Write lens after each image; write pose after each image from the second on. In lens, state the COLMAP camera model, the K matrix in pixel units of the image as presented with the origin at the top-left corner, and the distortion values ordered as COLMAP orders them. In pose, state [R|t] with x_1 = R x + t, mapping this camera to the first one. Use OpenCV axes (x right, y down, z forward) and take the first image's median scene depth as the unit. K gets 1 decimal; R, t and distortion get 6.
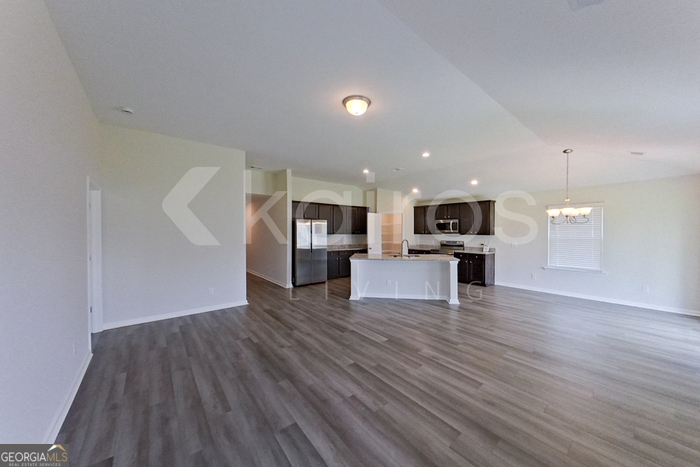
lens RADIAL K [[251.4, 0, 350.0], [0, 251.4, 233.5], [0, 0, 1]] dist [-0.000031, -0.000012]
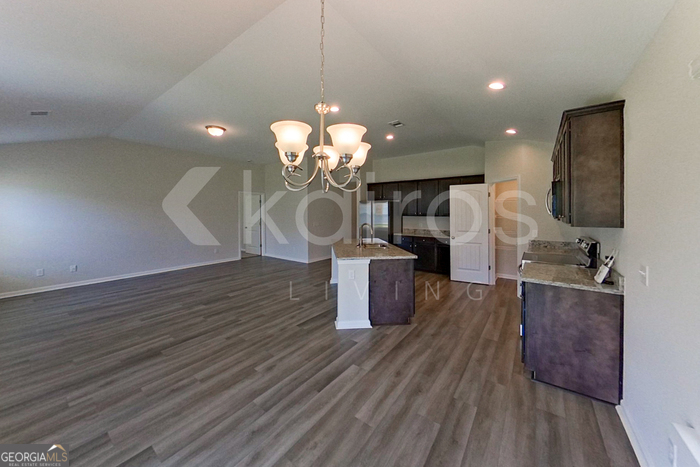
lens RADIAL K [[249.0, 0, 336.2], [0, 249.0, 216.3], [0, 0, 1]] dist [0.000736, 0.000037]
pose [[0.231434, 0.015781, -0.972723, 1.302241], [0.001430, 0.999862, 0.016561, -0.015901], [0.972850, -0.005224, 0.231380, 1.059755]]
